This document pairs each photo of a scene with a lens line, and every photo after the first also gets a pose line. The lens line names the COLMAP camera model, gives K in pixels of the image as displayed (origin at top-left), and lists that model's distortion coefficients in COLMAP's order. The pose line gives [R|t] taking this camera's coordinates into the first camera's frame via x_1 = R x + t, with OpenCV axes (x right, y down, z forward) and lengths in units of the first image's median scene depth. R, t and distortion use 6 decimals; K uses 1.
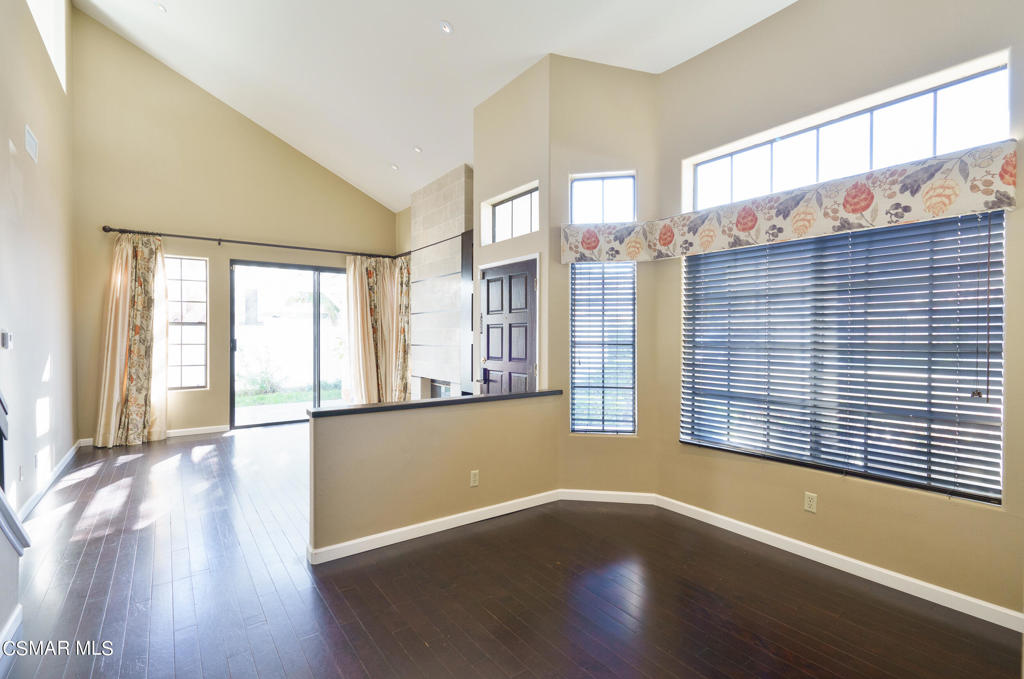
lens RADIAL K [[478.2, 0, 512.0], [0, 478.2, 339.5], [0, 0, 1]] dist [0.001447, 0.000421]
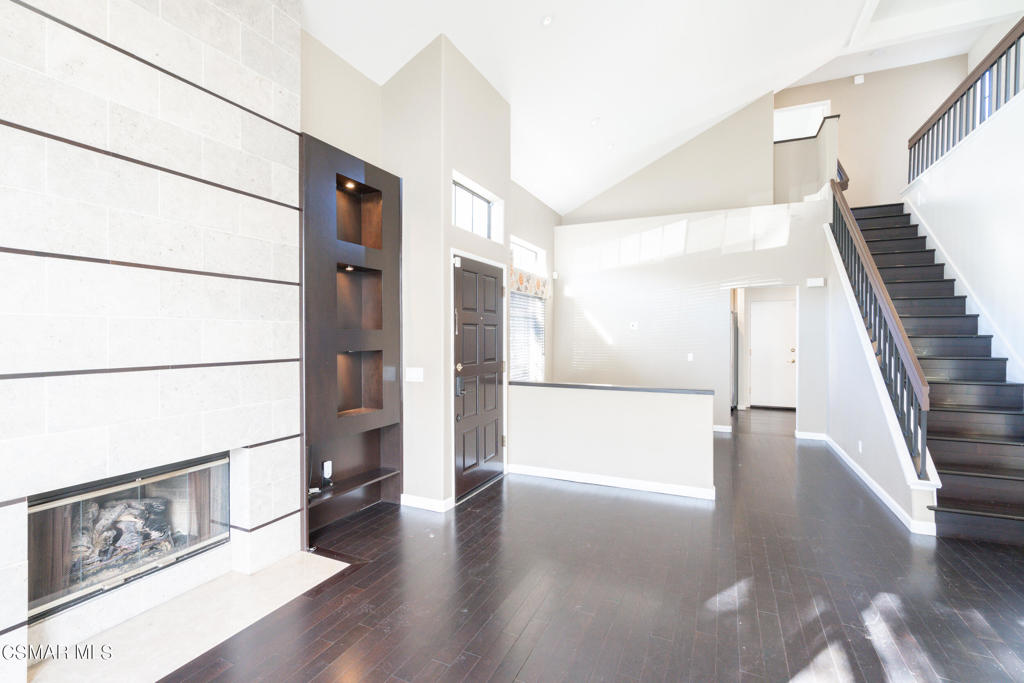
lens RADIAL K [[470.1, 0, 512.0], [0, 470.1, 341.5], [0, 0, 1]] dist [-0.000073, -0.000054]
pose [[-0.497034, -0.009007, 0.867684, -0.640627], [0.007608, 0.999862, 0.014737, -0.009789], [-0.867697, 0.013926, -0.496898, 1.068947]]
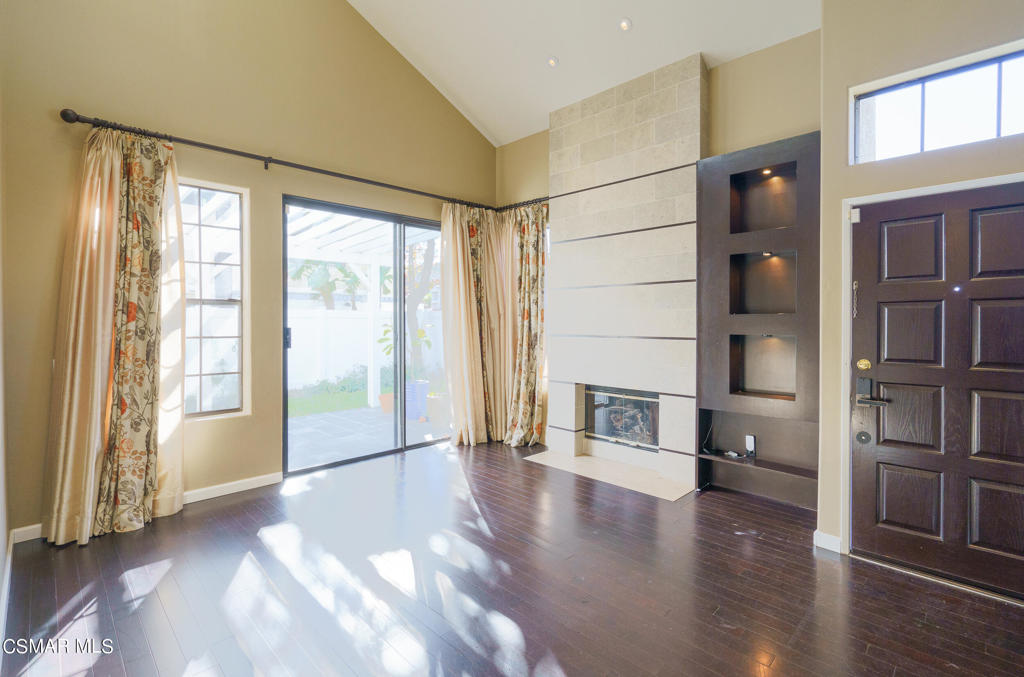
lens RADIAL K [[478.2, 0, 513.4], [0, 478.2, 325.1], [0, 0, 1]] dist [-0.001617, -0.000366]
pose [[0.986744, -0.003609, 0.162246, -0.443728], [0.003529, 0.999993, 0.000780, -0.004431], [-0.162247, -0.000197, 0.986750, 0.402124]]
